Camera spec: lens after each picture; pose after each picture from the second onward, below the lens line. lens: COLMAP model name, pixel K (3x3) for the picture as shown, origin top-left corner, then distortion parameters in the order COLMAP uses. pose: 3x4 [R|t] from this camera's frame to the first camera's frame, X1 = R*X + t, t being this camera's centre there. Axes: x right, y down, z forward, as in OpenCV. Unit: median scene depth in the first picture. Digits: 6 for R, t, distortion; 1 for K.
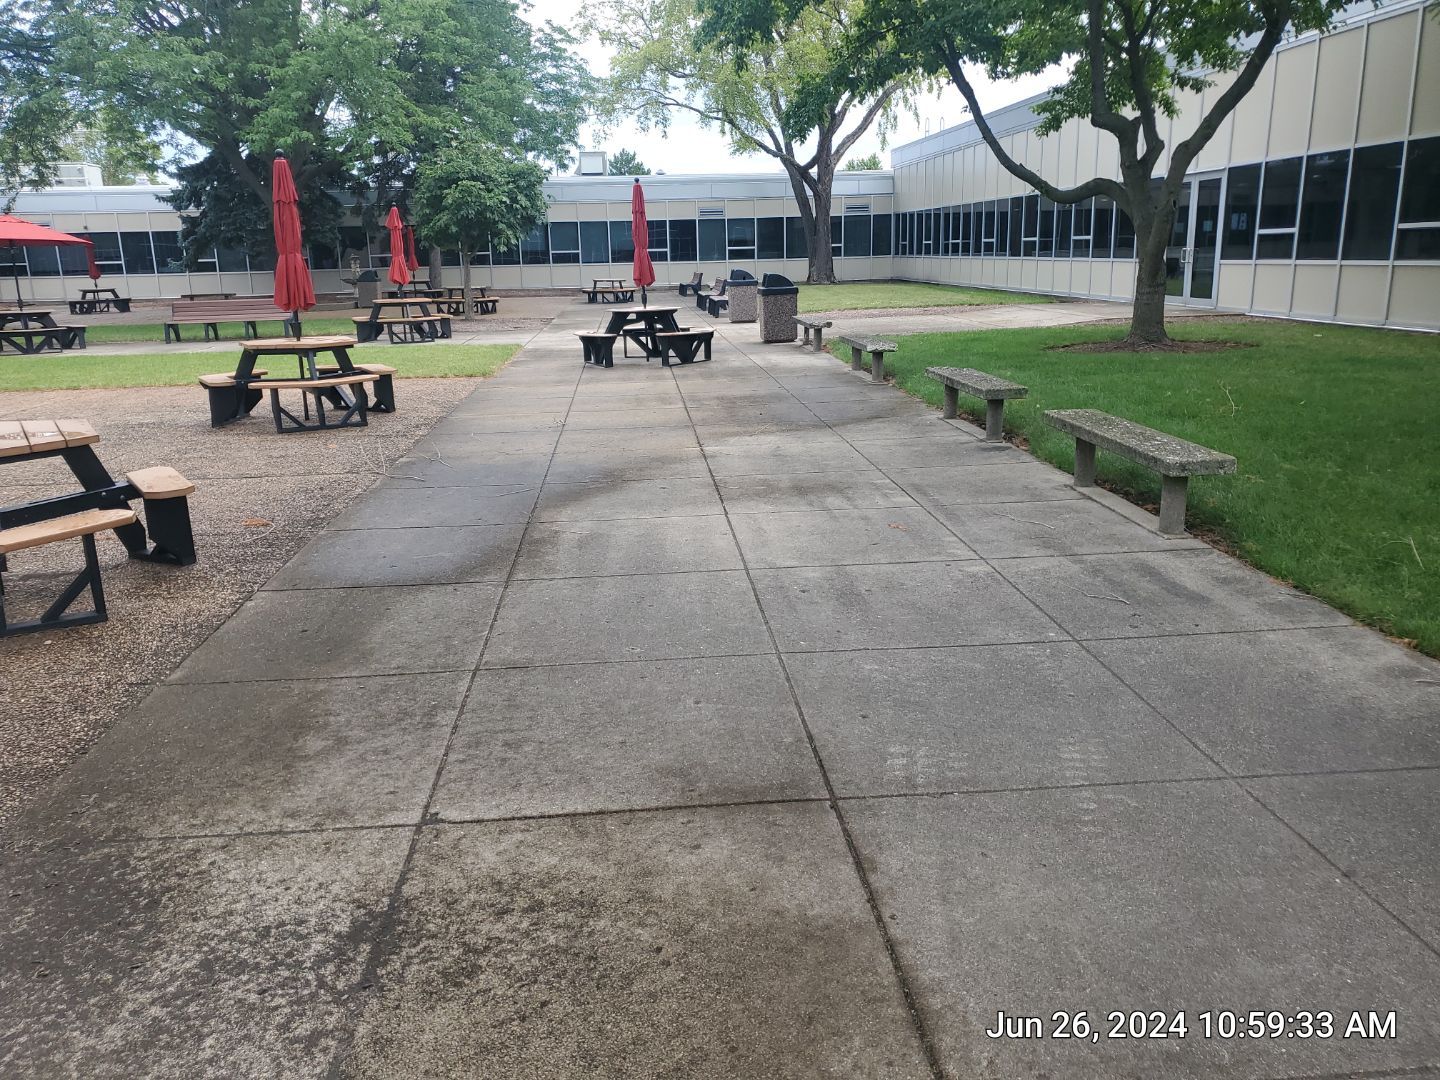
lens RADIAL K [[1108.7, 0, 720.8], [0, 1108.7, 544.6], [0, 0, 1]] dist [0.014460, 0.001895]
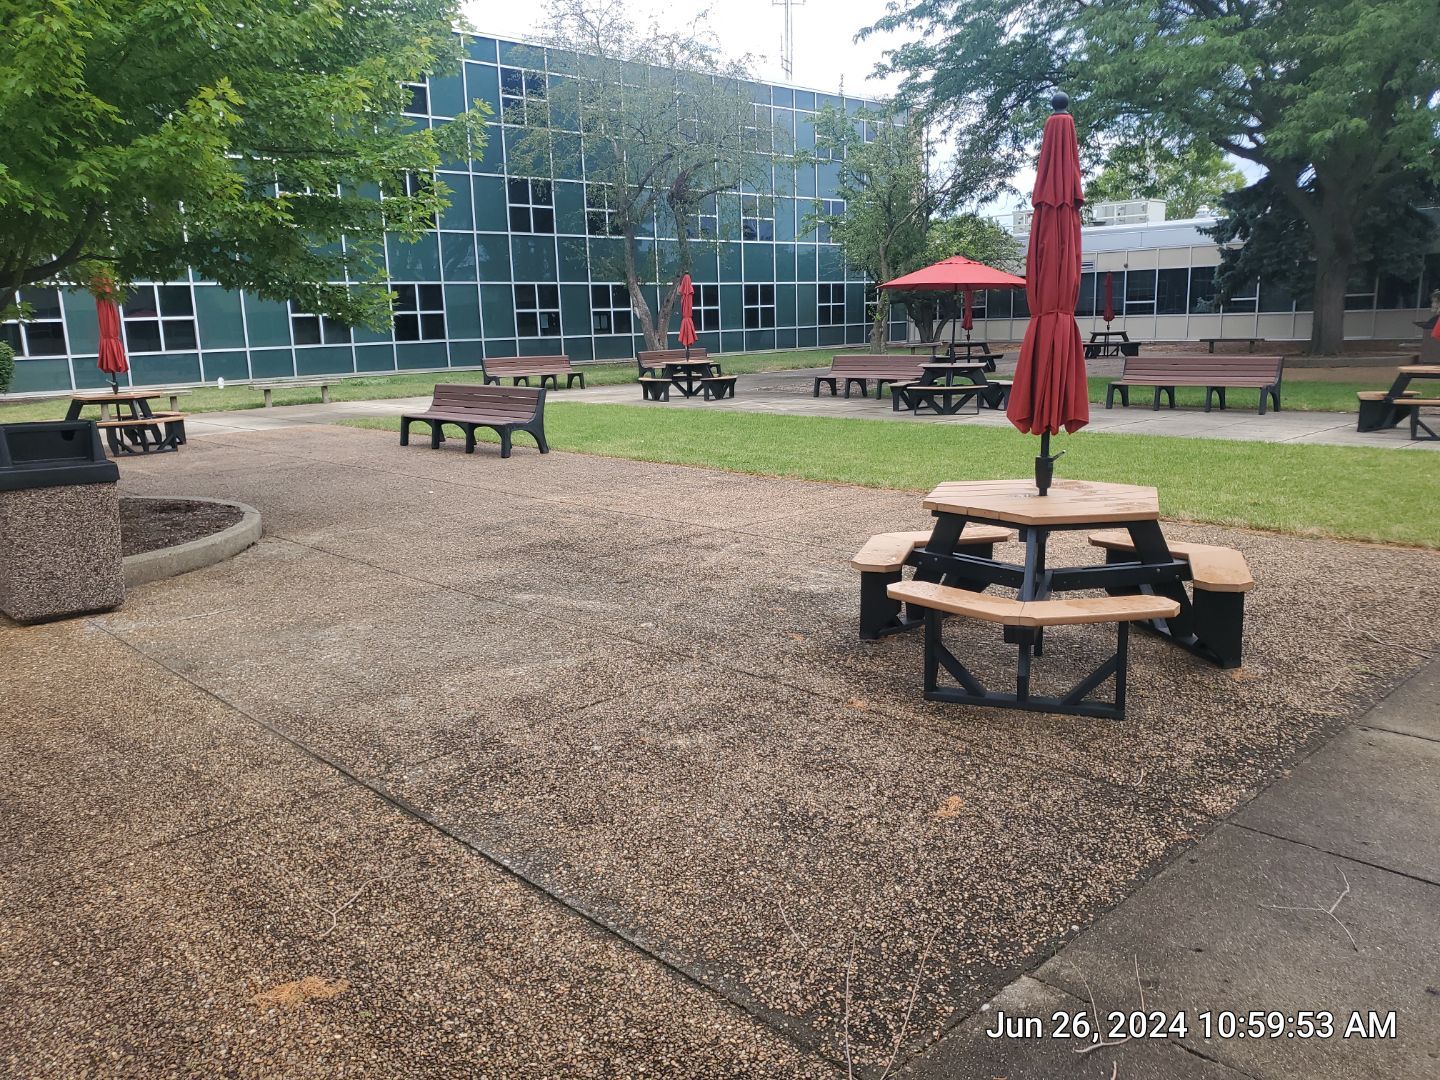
lens RADIAL K [[1108.7, 0, 716.0], [0, 1108.7, 538.0], [0, 0, 1]] dist [0.014460, 0.001895]
pose [[0.624123, 0.161699, -0.764411, -0.030221], [-0.188059, 0.980678, 0.053901, -0.048510], [0.758356, 0.110113, 0.642472, 0.174673]]
